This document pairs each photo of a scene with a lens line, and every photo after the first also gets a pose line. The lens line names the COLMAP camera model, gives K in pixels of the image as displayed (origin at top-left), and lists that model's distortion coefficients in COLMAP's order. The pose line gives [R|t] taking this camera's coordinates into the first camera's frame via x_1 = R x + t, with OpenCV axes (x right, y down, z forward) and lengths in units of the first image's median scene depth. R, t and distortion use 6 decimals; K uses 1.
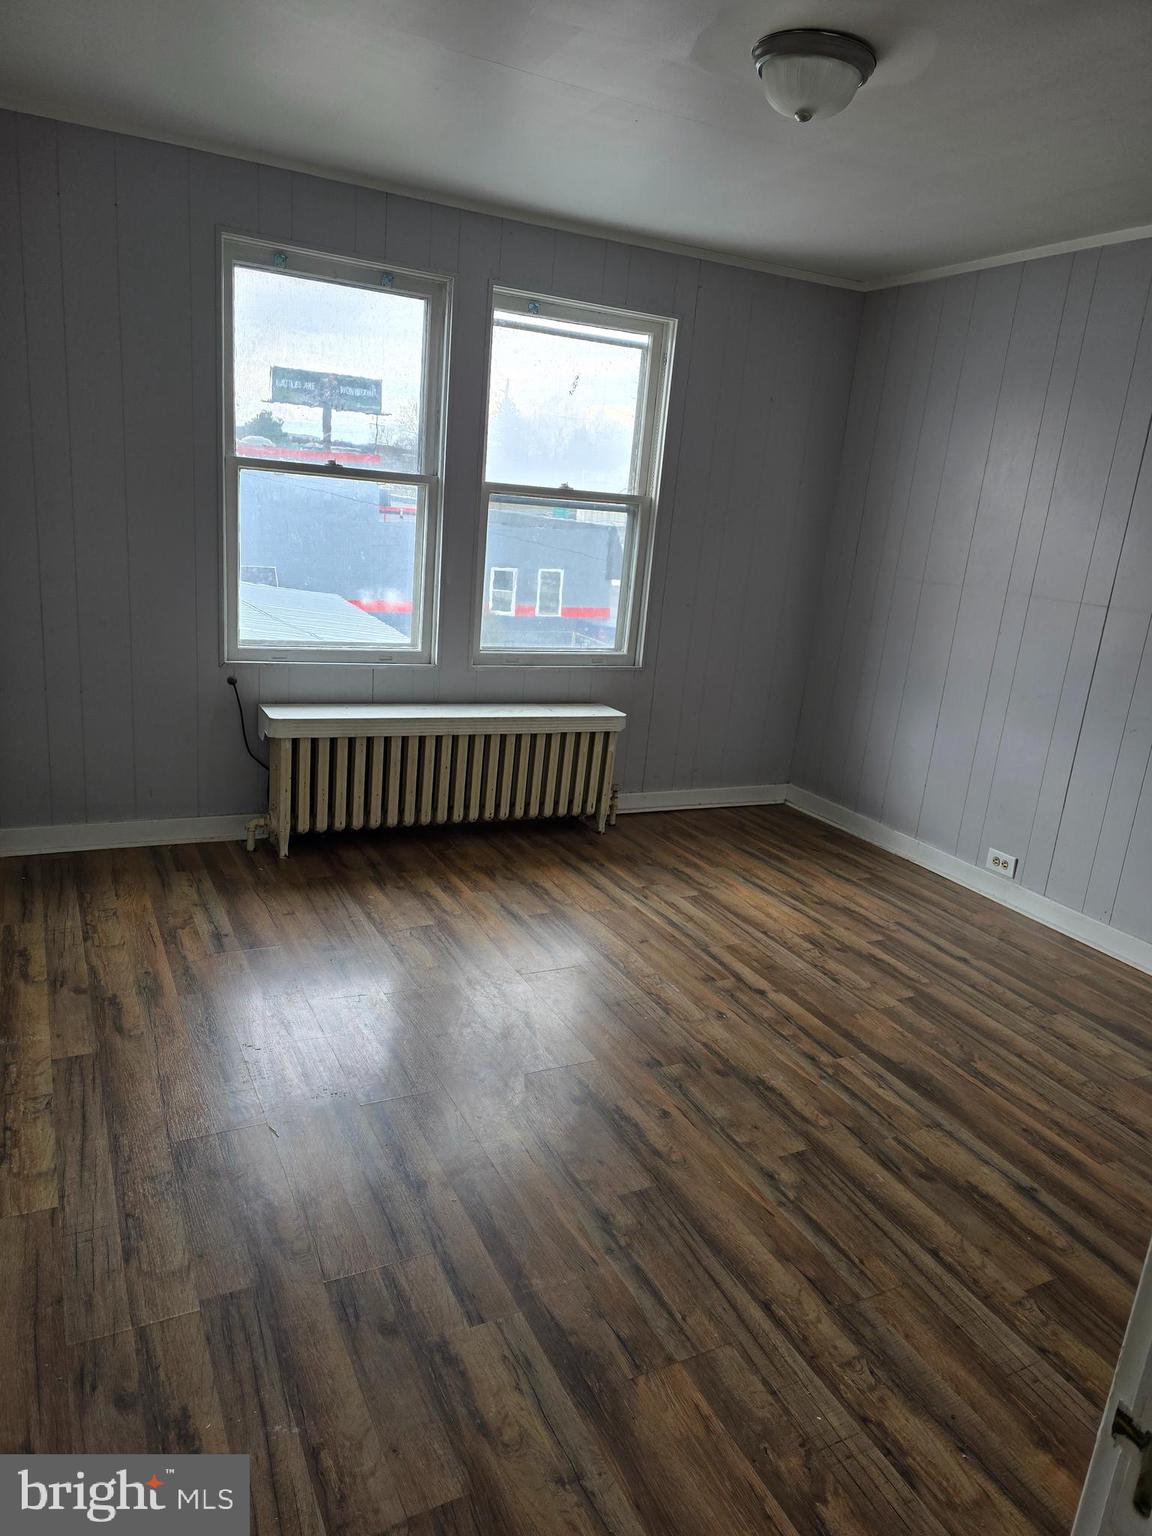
lens RADIAL K [[1019.2, 0, 571.8], [0, 1019.2, 774.8], [0, 0, 1]] dist [0.104093, -0.106691]
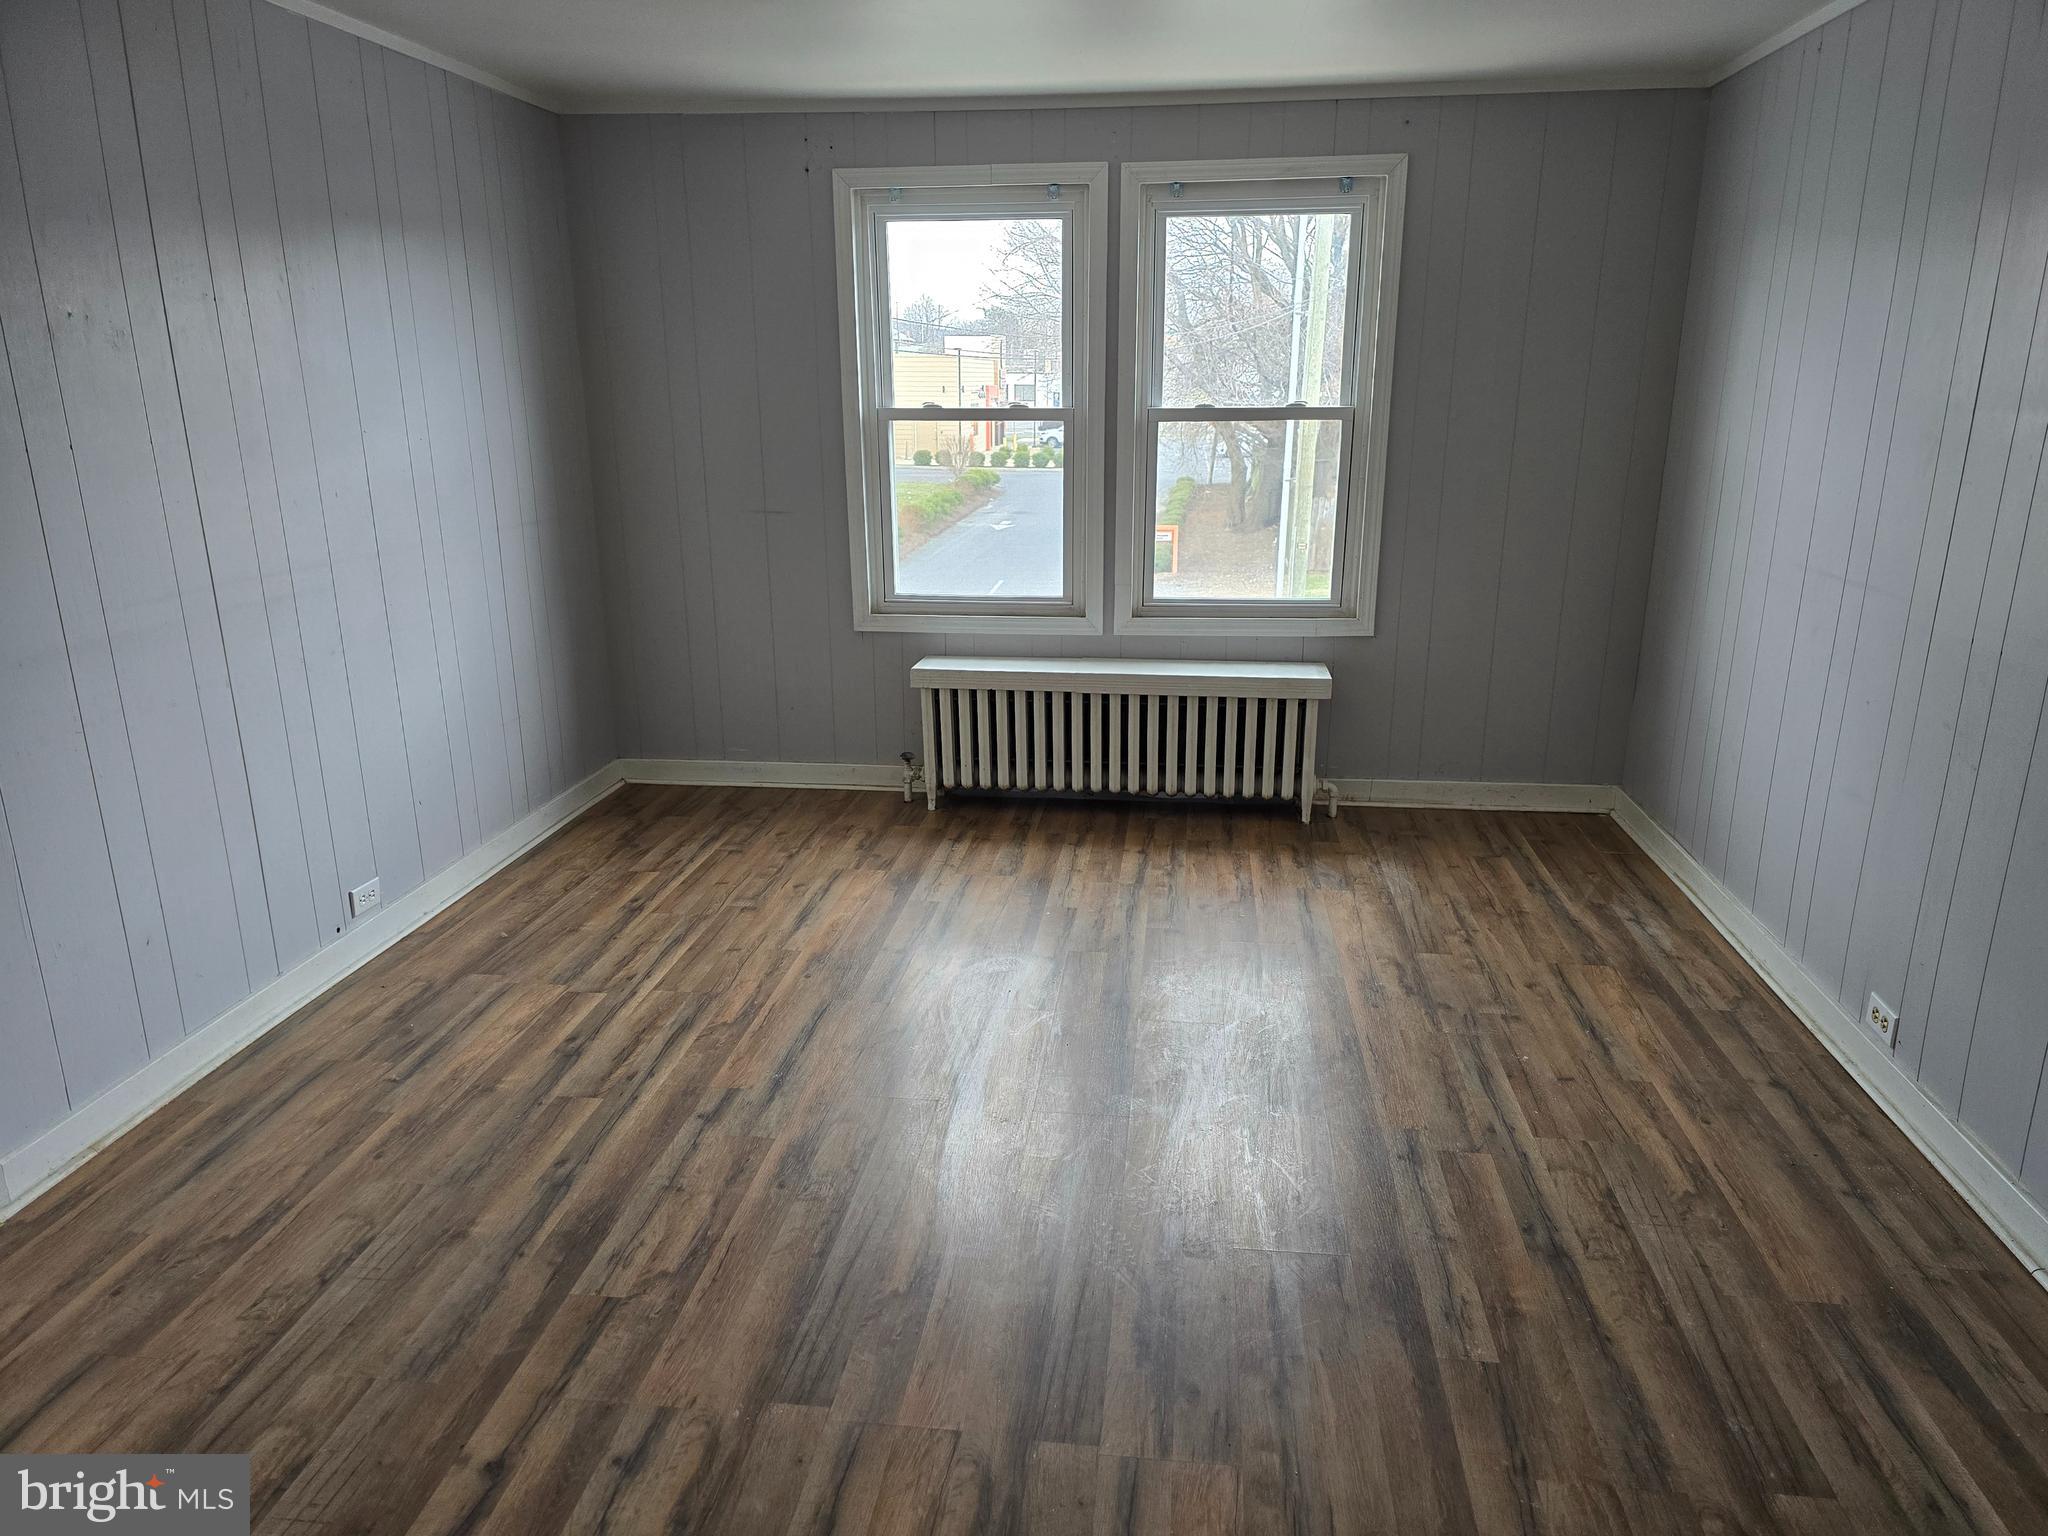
lens RADIAL K [[1359.0, 0, 1029.4], [0, 1359.0, 761.1], [0, 0, 1]] dist [0.104093, -0.106691]
pose [[0.833520, 0.069605, -0.548087, 0.475887], [-0.065158, 0.997494, 0.027587, -0.009289], [0.548633, 0.012718, 0.835967, -0.024654]]
